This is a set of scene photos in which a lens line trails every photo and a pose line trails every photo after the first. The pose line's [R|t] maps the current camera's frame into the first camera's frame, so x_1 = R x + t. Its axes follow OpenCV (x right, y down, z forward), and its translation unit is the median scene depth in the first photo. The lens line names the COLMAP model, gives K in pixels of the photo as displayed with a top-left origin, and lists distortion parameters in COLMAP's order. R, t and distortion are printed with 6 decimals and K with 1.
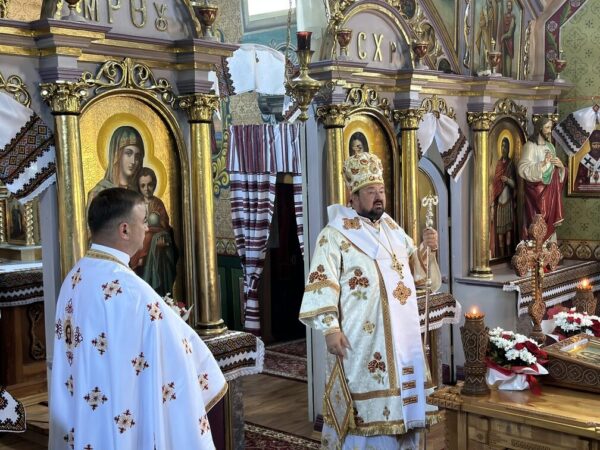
lens RADIAL K [[850.7, 0, 303.6], [0, 850.7, 229.7], [0, 0, 1]] dist [0.110986, 0.000000]
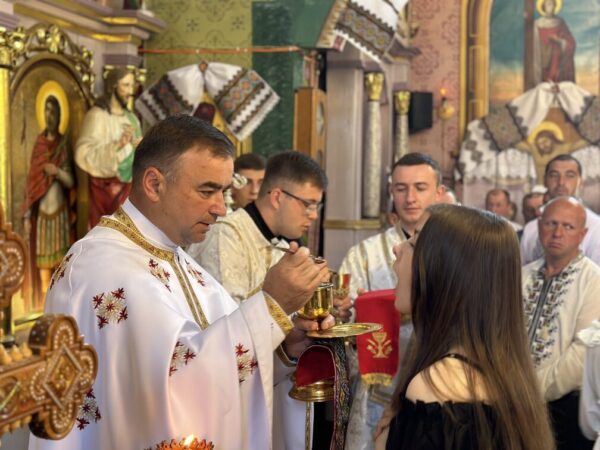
lens RADIAL K [[850.7, 0, 303.5], [0, 850.7, 229.7], [0, 0, 1]] dist [0.110986, 0.000000]
pose [[0.899974, 0.012056, 0.435776, 0.172249], [0.002835, 0.999435, -0.033505, -0.000903], [-0.435933, 0.031389, 0.899431, 0.526474]]
